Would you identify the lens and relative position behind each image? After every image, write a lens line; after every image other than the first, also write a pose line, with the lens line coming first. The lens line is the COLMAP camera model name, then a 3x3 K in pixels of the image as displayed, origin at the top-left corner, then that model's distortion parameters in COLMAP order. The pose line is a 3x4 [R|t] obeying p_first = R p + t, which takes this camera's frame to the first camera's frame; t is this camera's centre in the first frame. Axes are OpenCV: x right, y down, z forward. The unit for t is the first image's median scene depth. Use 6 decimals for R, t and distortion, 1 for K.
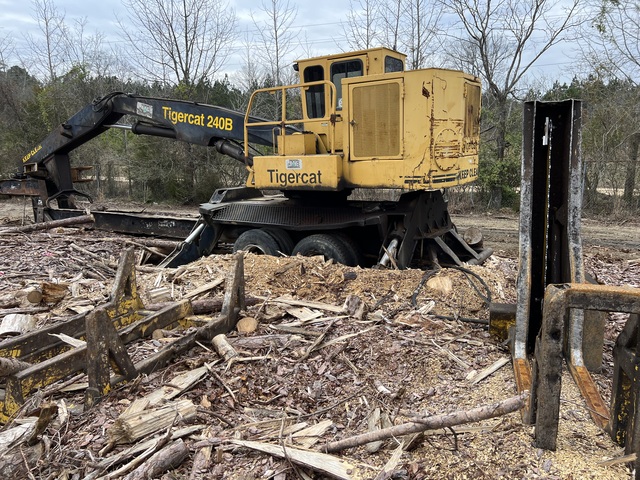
lens RADIAL K [[481.2, 0, 319.6], [0, 481.2, 237.9], [0, 0, 1]] dist [0.049686, -0.050282]
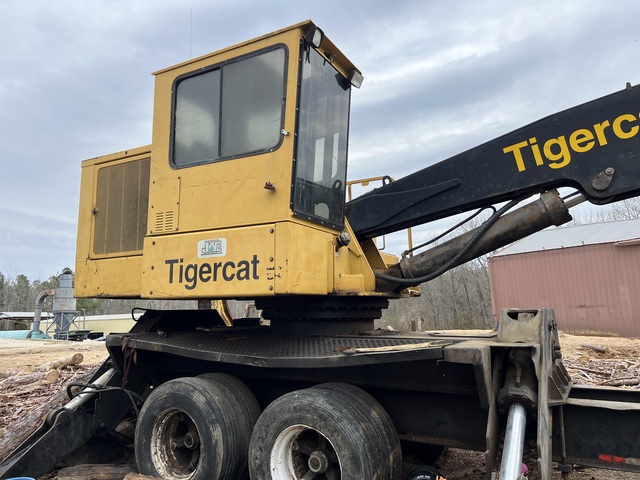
lens RADIAL K [[481.2, 0, 316.6], [0, 481.2, 227.7], [0, 0, 1]] dist [0.049686, -0.050282]
pose [[0.999082, 0.035170, 0.024447, 0.045987], [-0.024203, 0.934460, -0.355245, 0.015069], [-0.035338, 0.354328, 0.934453, 0.439415]]
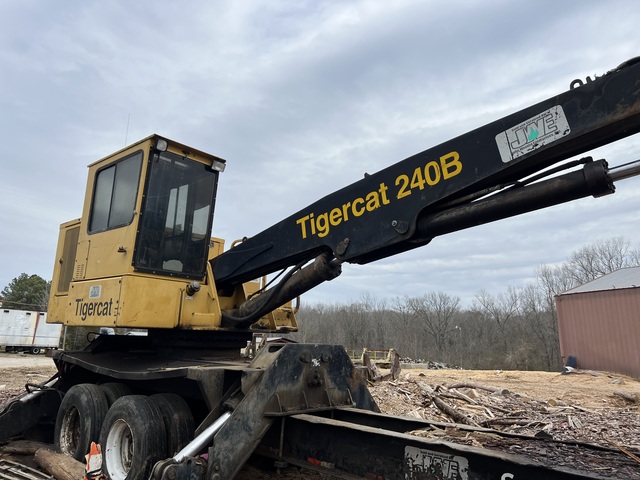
lens RADIAL K [[481.2, 0, 324.6], [0, 481.2, 228.9], [0, 0, 1]] dist [0.049686, -0.050282]
pose [[0.979632, 0.032031, -0.198232, 0.416584], [-0.109681, 0.912277, -0.394615, 0.021043], [0.168202, 0.408320, 0.897208, 0.294154]]
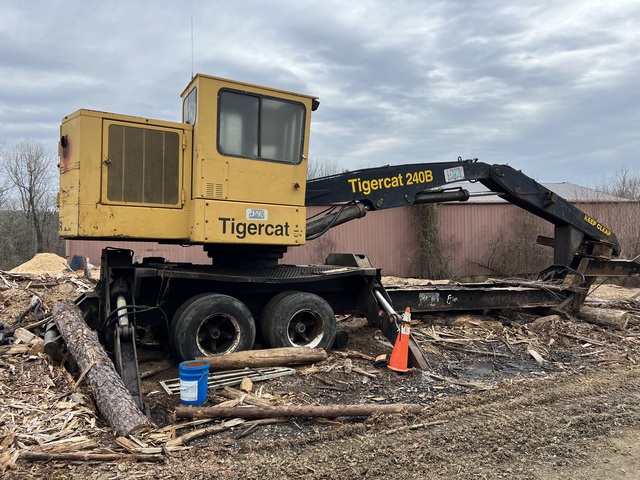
lens RADIAL K [[481.2, 0, 320.2], [0, 481.2, 241.5], [0, 0, 1]] dist [0.049686, -0.050282]
pose [[0.502559, 0.071941, 0.861544, -0.684140], [0.132703, 0.978303, -0.159100, 0.048289], [-0.854297, 0.194287, 0.482109, 0.441278]]
